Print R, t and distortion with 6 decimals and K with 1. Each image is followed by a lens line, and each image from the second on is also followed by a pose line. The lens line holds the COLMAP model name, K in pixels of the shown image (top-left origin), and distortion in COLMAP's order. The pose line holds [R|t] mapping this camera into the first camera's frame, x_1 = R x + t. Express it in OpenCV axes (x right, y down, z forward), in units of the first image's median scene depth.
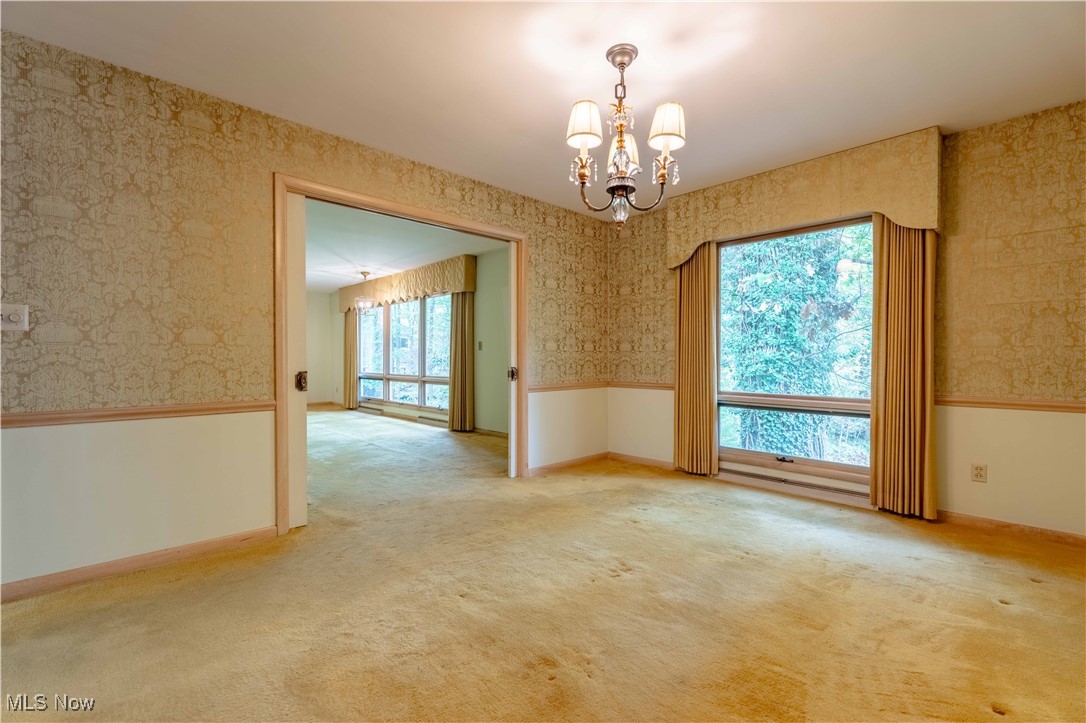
lens RADIAL K [[479.7, 0, 543.6], [0, 479.7, 360.3], [0, 0, 1]] dist [-0.002134, -0.003148]
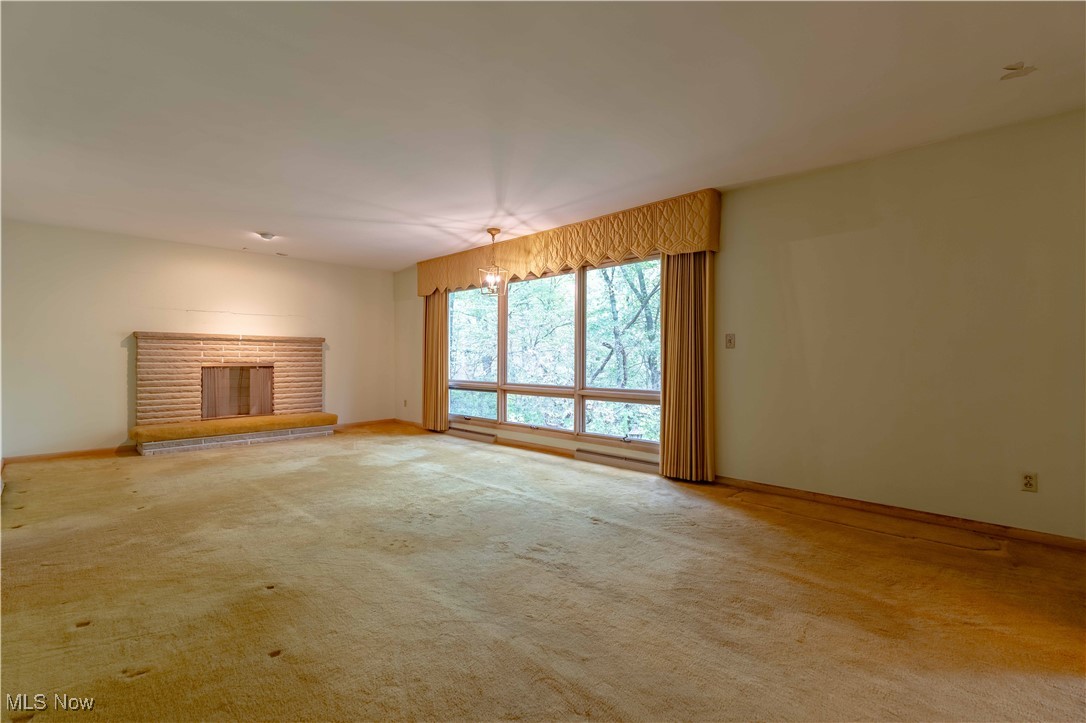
lens RADIAL K [[479.7, 0, 536.2], [0, 479.7, 361.0], [0, 0, 1]] dist [-0.002134, -0.003148]
pose [[0.999290, 0.001805, 0.037639, -0.338218], [-0.001833, 0.999998, 0.000709, -0.004288], [-0.037638, -0.000777, 0.999291, 0.342289]]
